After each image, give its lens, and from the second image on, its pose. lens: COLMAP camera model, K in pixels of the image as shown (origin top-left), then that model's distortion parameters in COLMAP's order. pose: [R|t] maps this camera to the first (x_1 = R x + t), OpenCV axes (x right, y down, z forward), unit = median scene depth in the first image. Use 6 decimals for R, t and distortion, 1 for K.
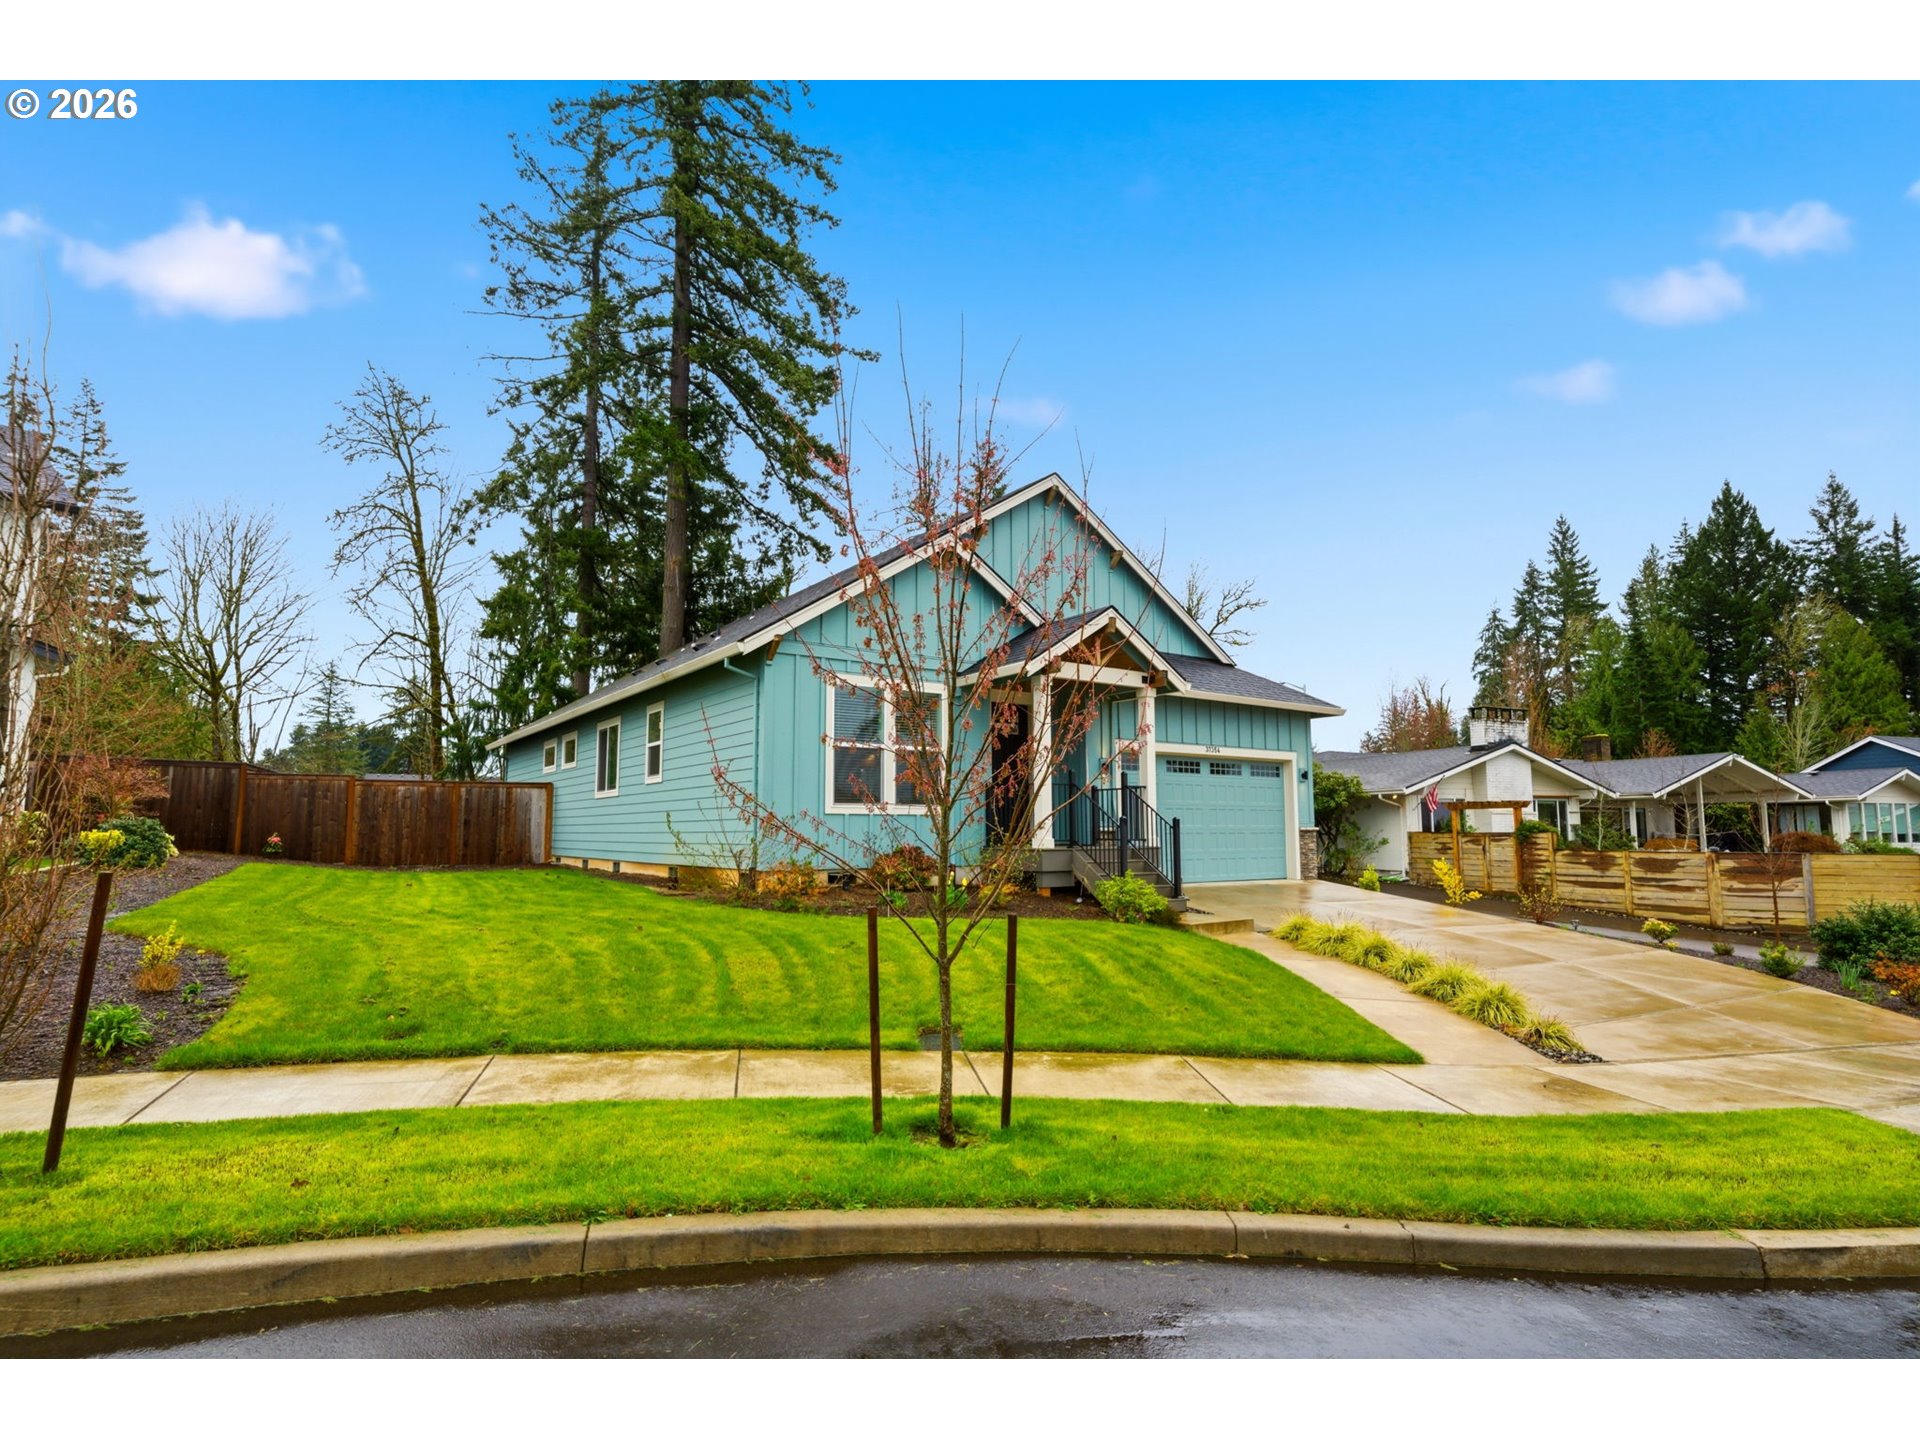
lens RADIAL K [[983.9, 0, 960.6], [0, 983.9, 725.1], [0, 0, 1]] dist [-0.001012, 0.000089]
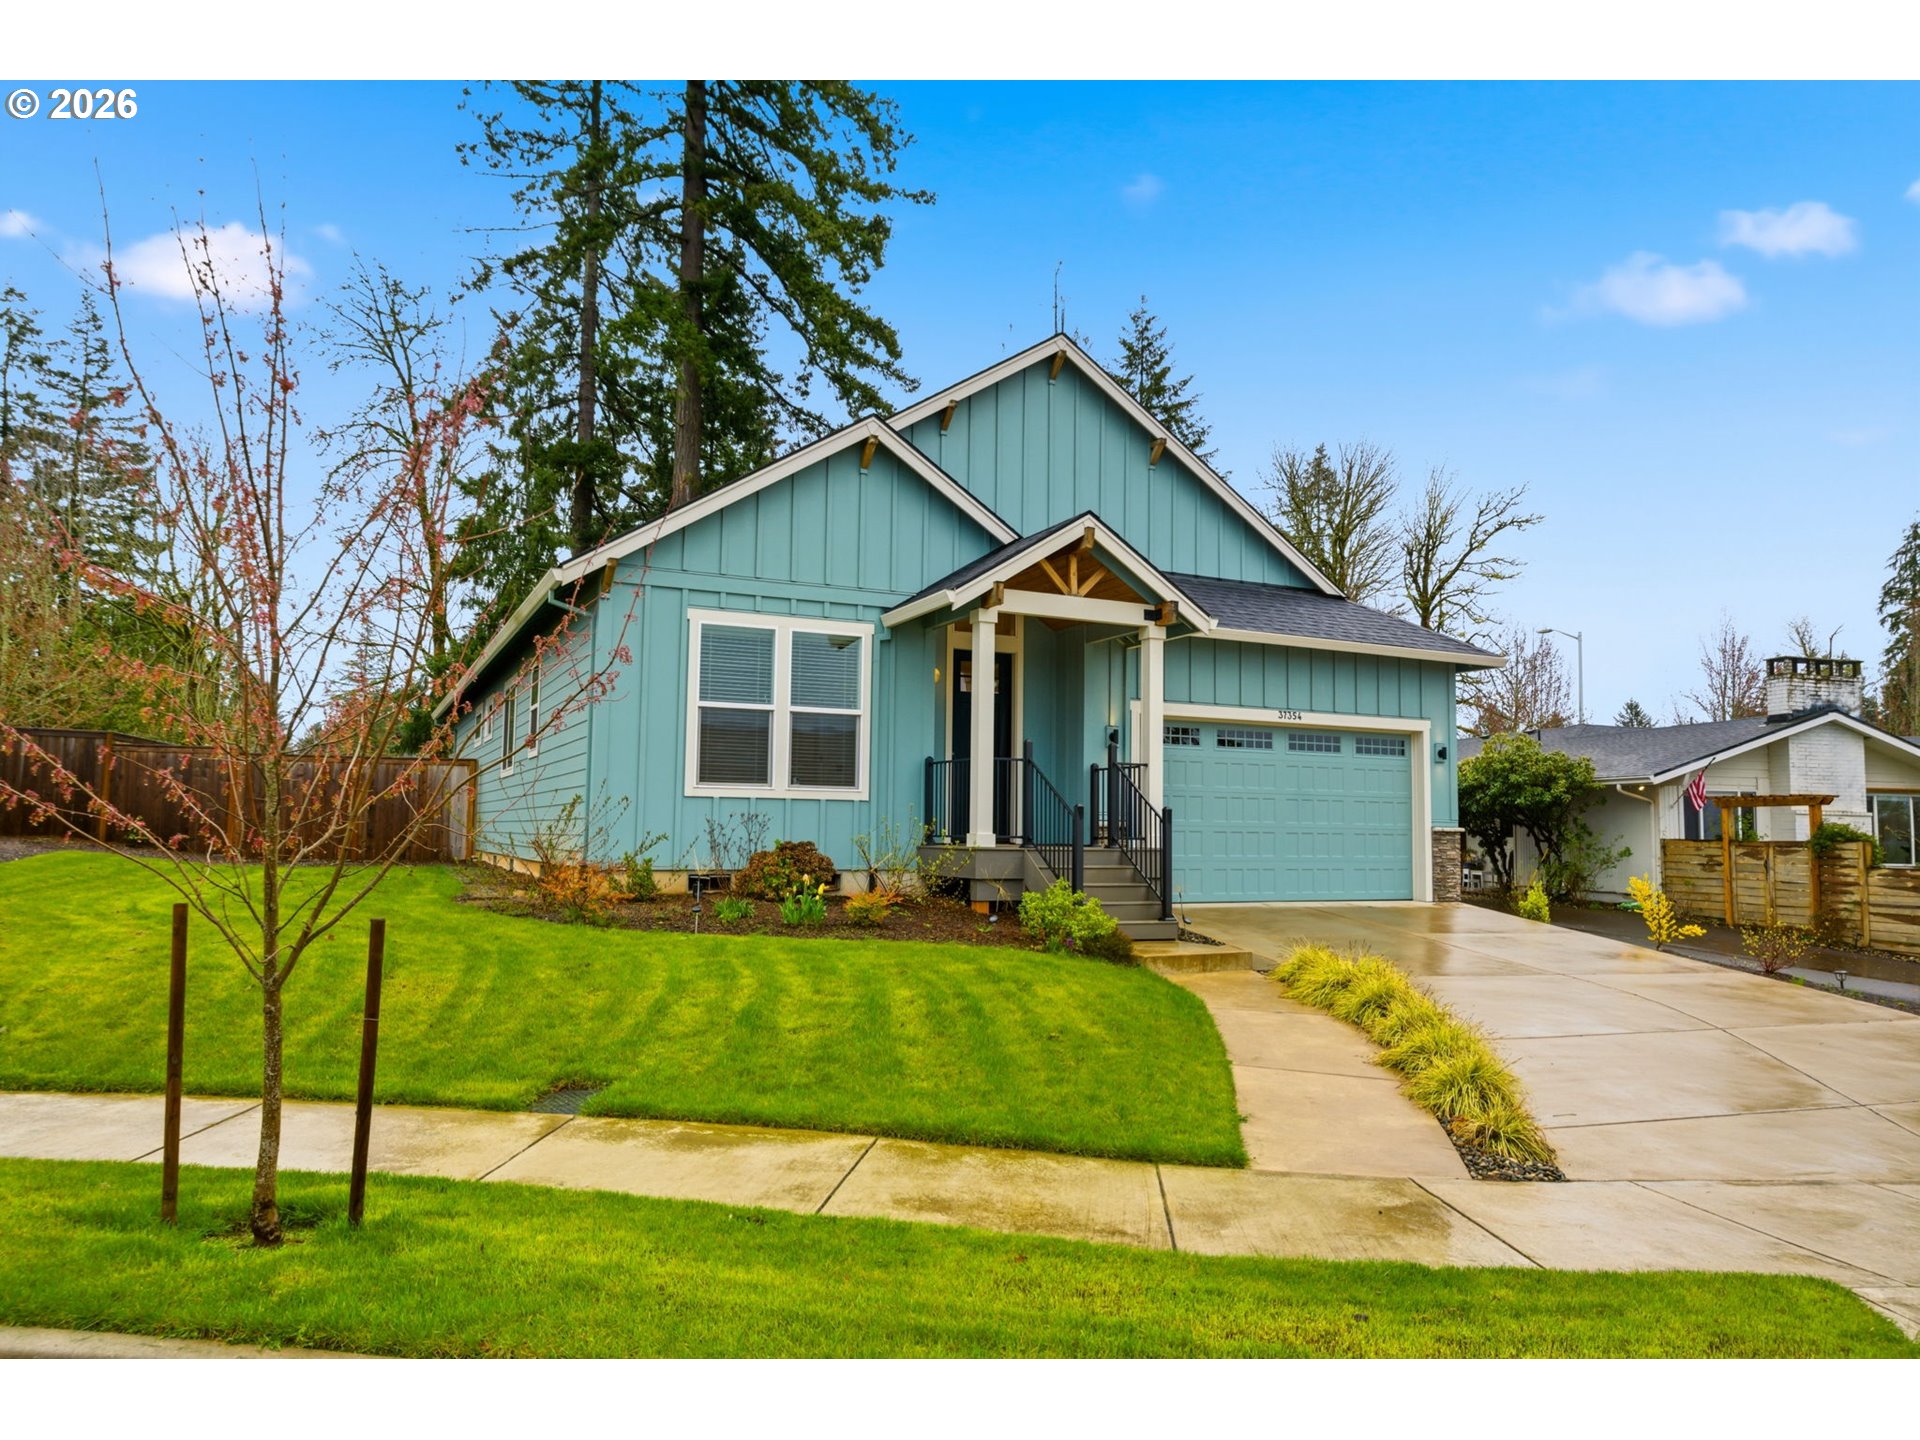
lens RADIAL K [[1286.8, 0, 960.0], [0, 1286.8, 720.0], [0, 0, 1]] dist [-0.002139, -0.002473]
pose [[0.987424, 0.001115, -0.158092, 0.089533], [0.001930, 0.999816, 0.019103, 0.005409], [0.158084, -0.019167, 0.987240, 0.025087]]
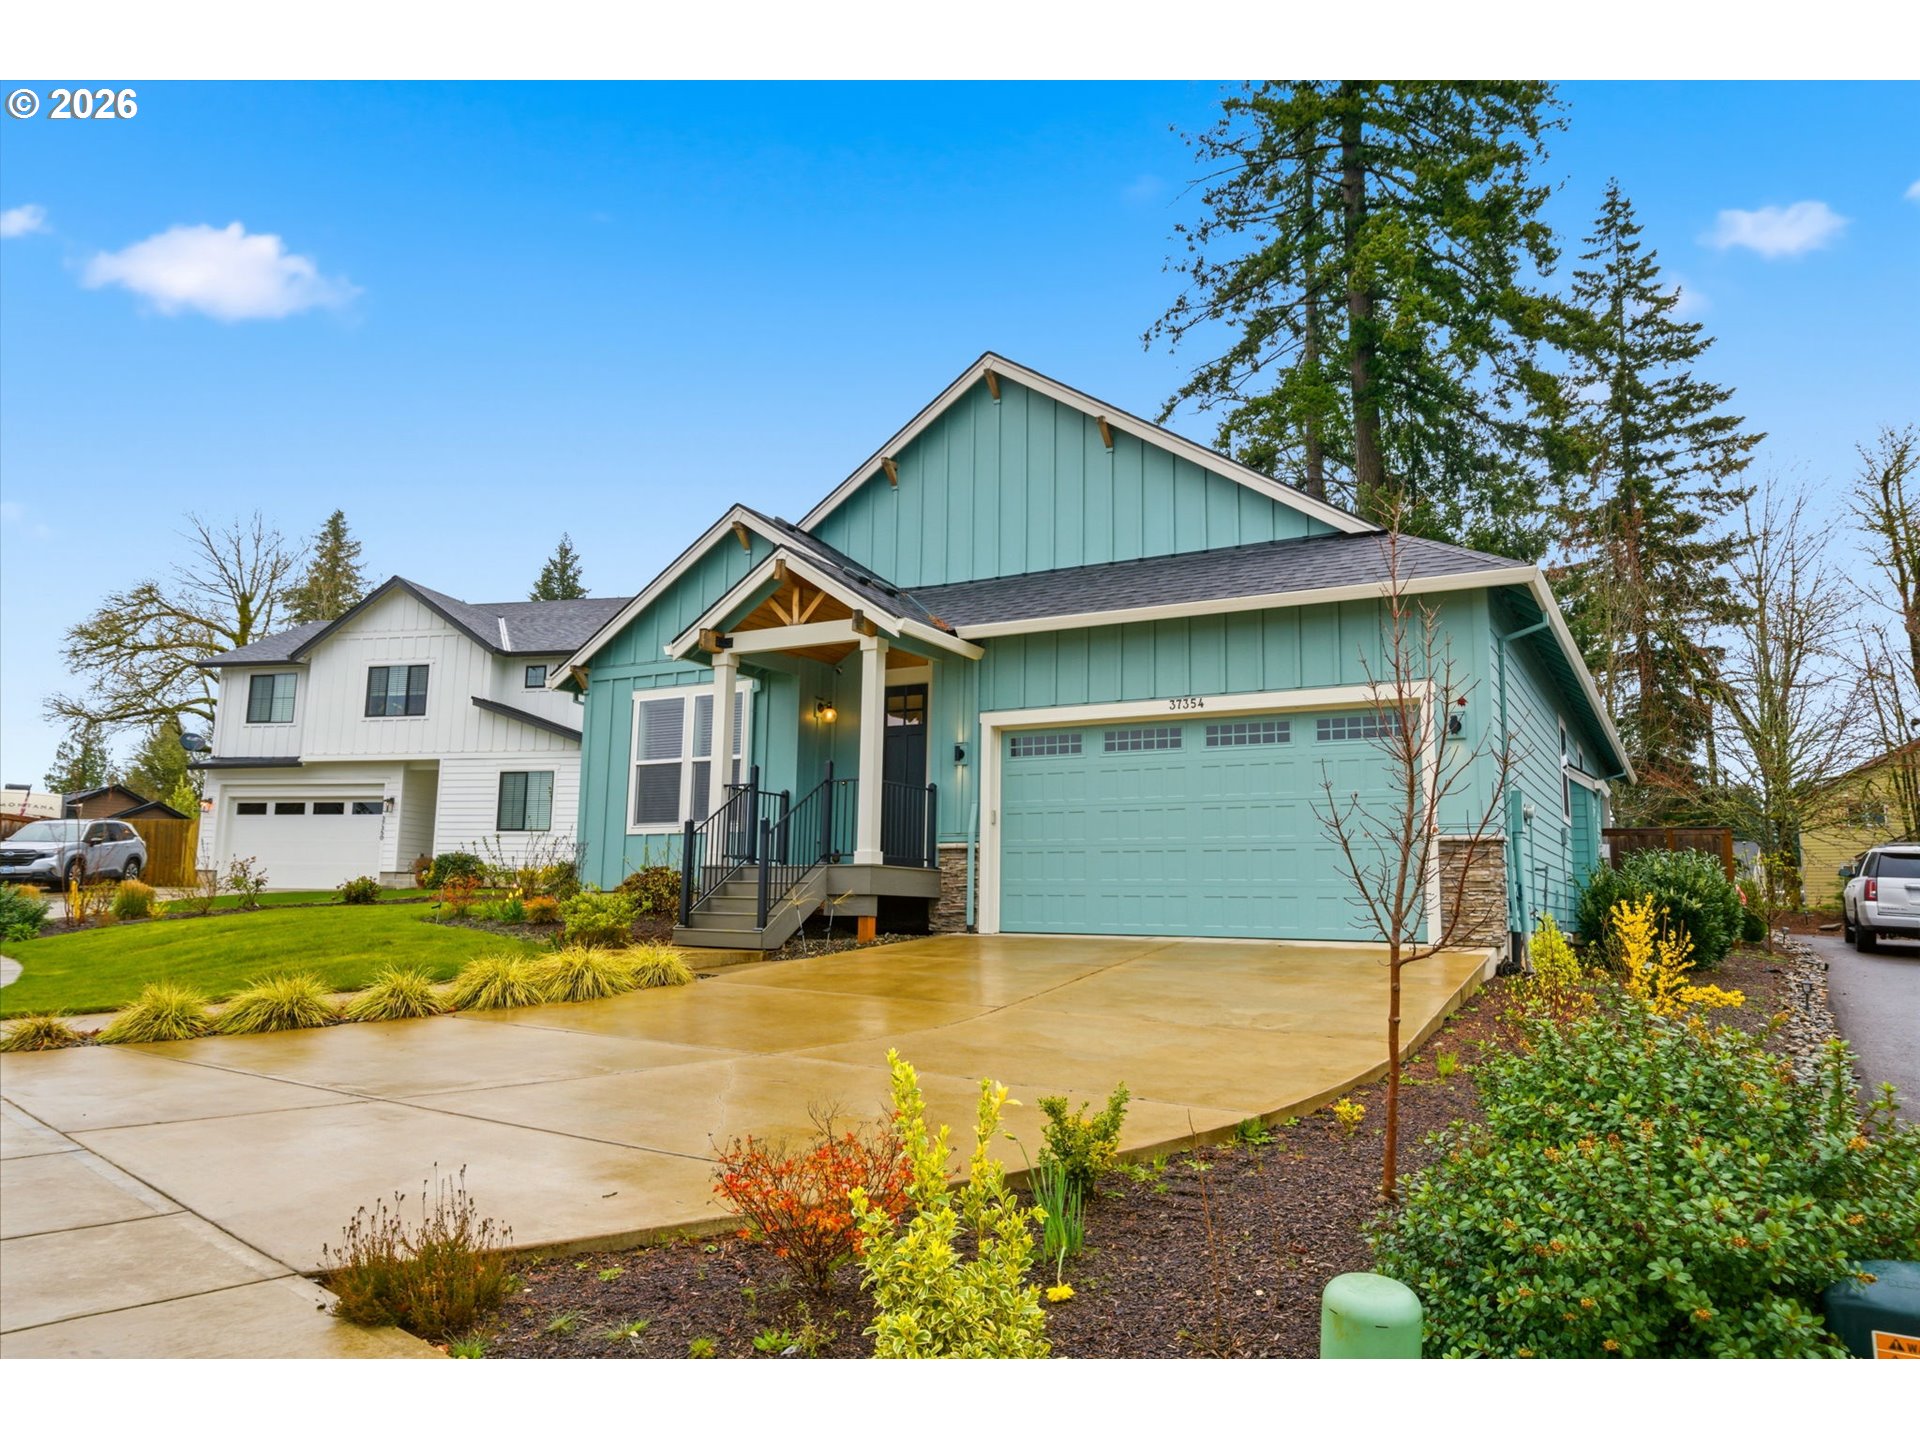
lens RADIAL K [[1286.8, 0, 960.0], [0, 1286.8, 720.0], [0, 0, 1]] dist [-0.002139, -0.002473]
pose [[0.428386, -0.127778, -0.894516, 0.462791], [0.080063, 0.991425, -0.103278, 0.053929], [0.900042, -0.027374, 0.434943, 0.295227]]
